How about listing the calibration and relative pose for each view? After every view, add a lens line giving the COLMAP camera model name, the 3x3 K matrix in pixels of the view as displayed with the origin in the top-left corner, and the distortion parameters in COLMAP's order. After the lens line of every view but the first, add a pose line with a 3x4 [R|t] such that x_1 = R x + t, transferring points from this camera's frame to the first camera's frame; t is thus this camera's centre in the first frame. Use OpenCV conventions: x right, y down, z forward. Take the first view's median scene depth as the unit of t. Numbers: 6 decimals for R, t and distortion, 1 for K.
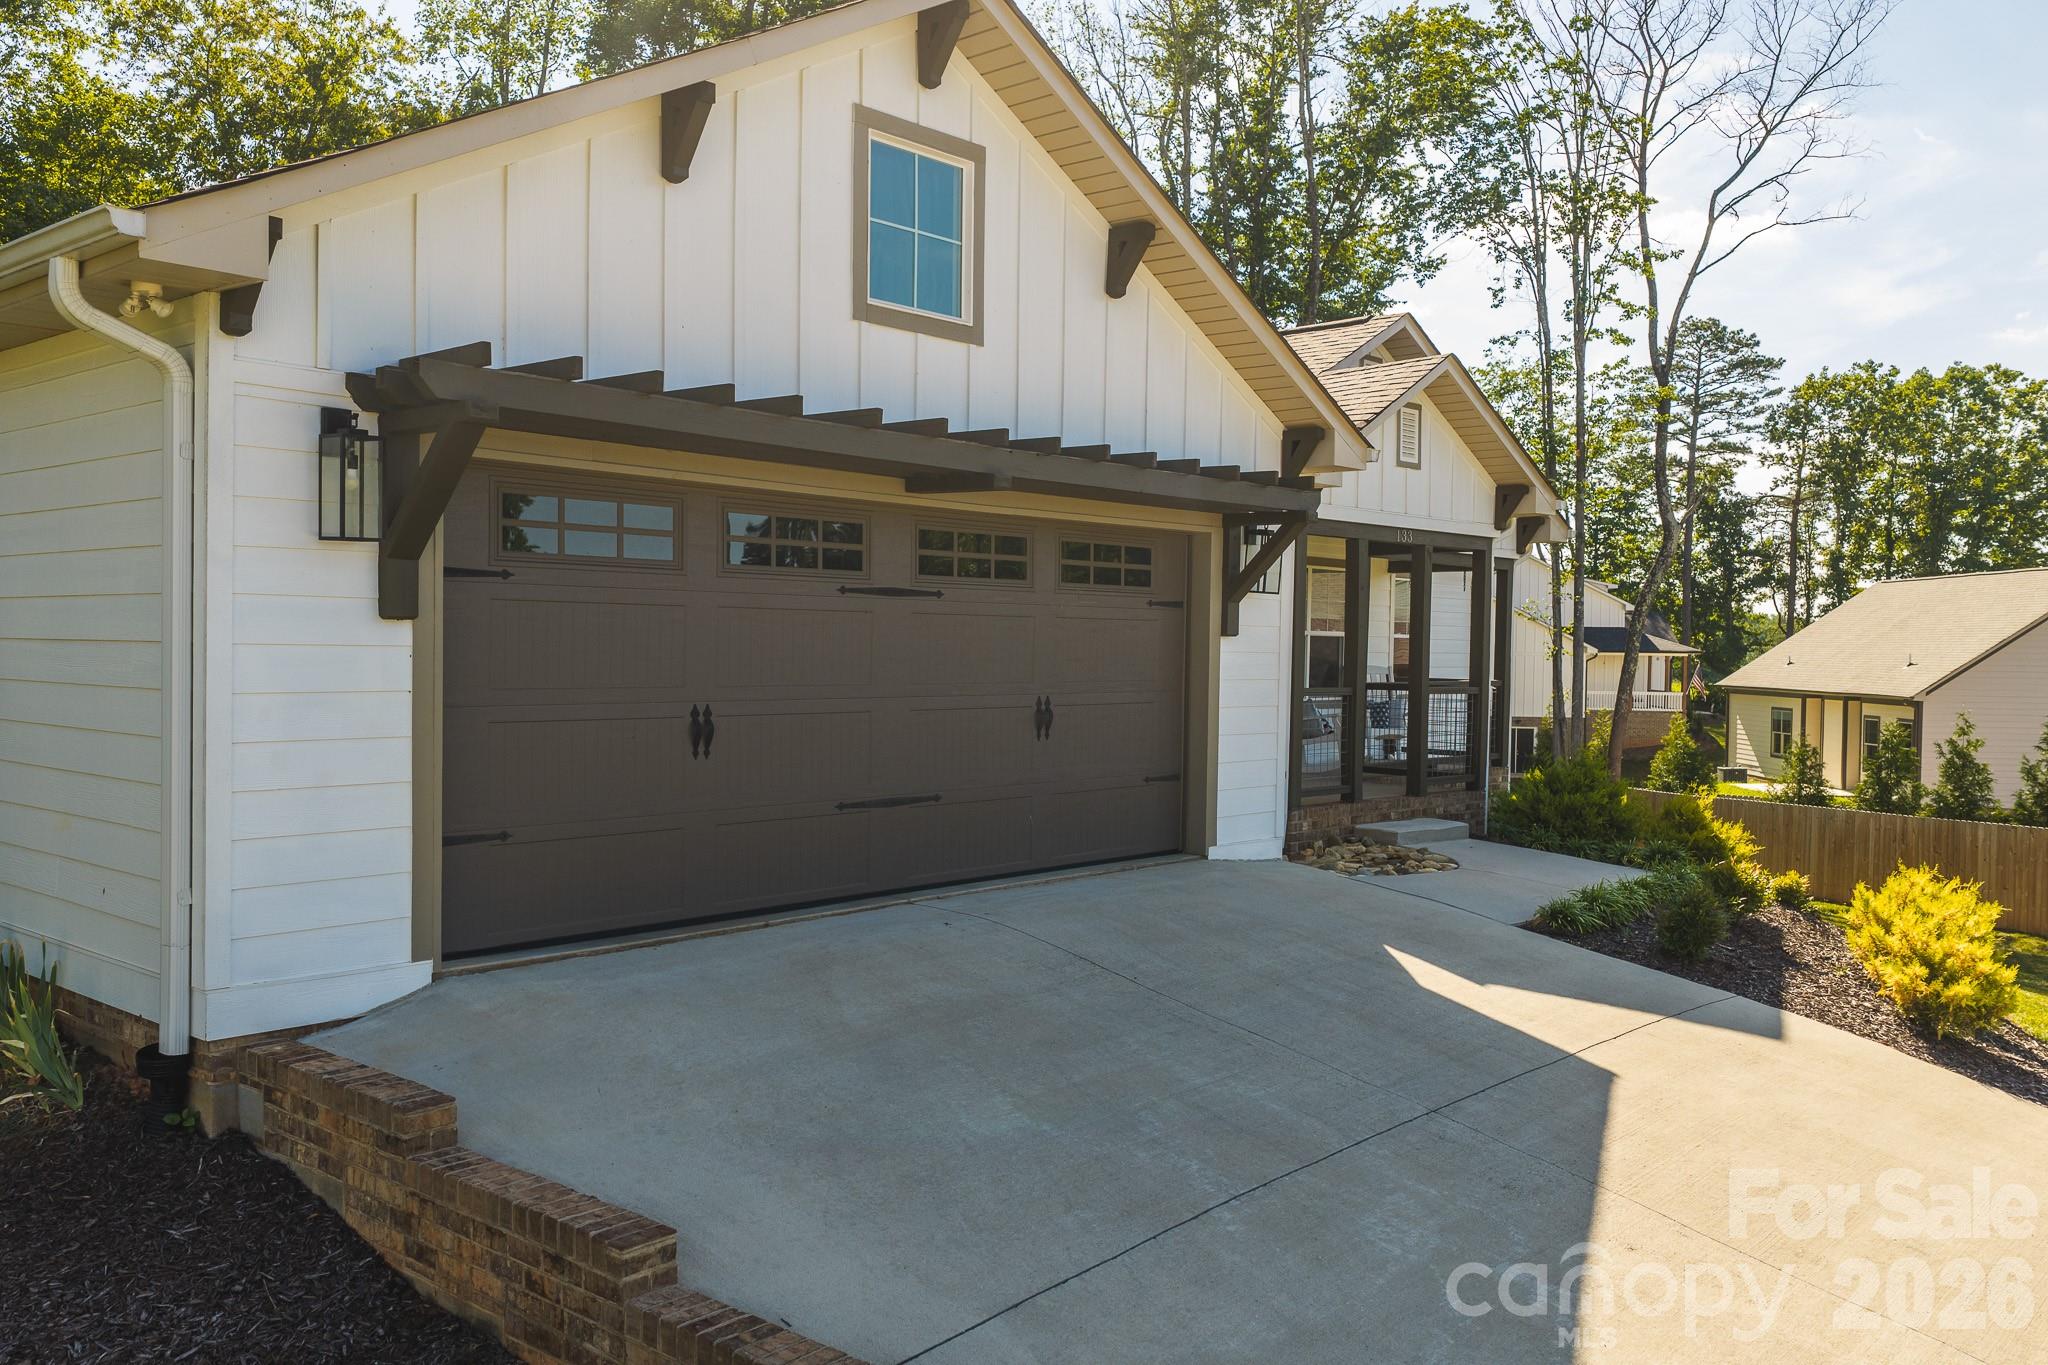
lens RADIAL K [[1686.0, 0, 1031.5], [0, 1686.0, 690.7], [0, 0, 1]] dist [-0.006700, -0.001377]
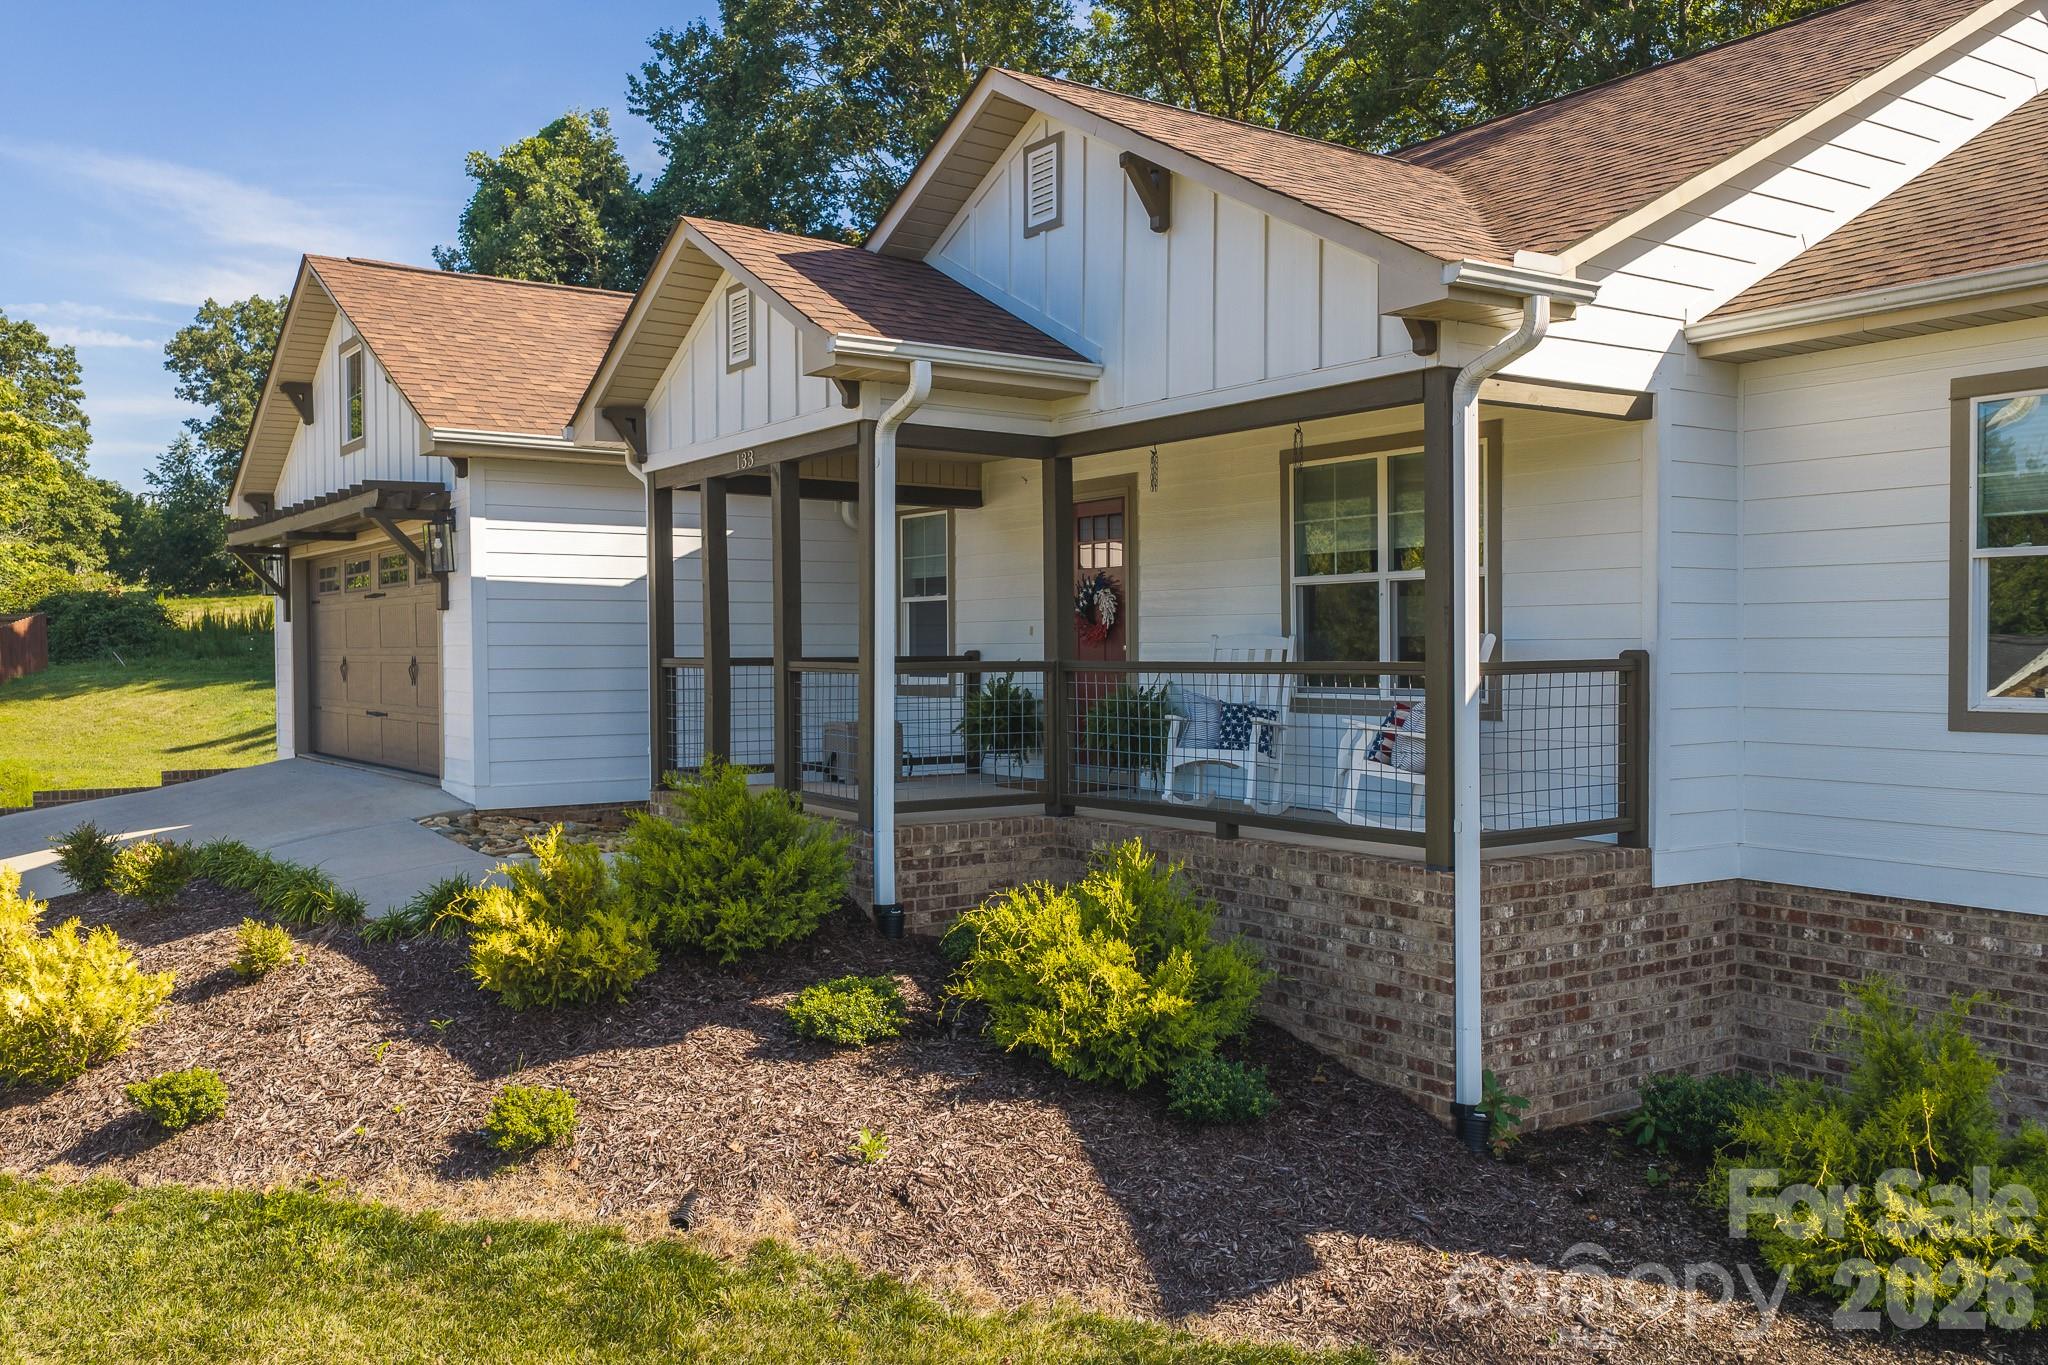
lens RADIAL K [[1688.4, 0, 1042.1], [0, 1688.4, 680.8], [0, 0, 1]] dist [0.033310, -0.067475]
pose [[-0.238563, 0.005987, -0.971109, 1.244778], [-0.026037, 0.999582, 0.012559, -0.007623], [0.970778, 0.028280, -0.238307, 1.763035]]
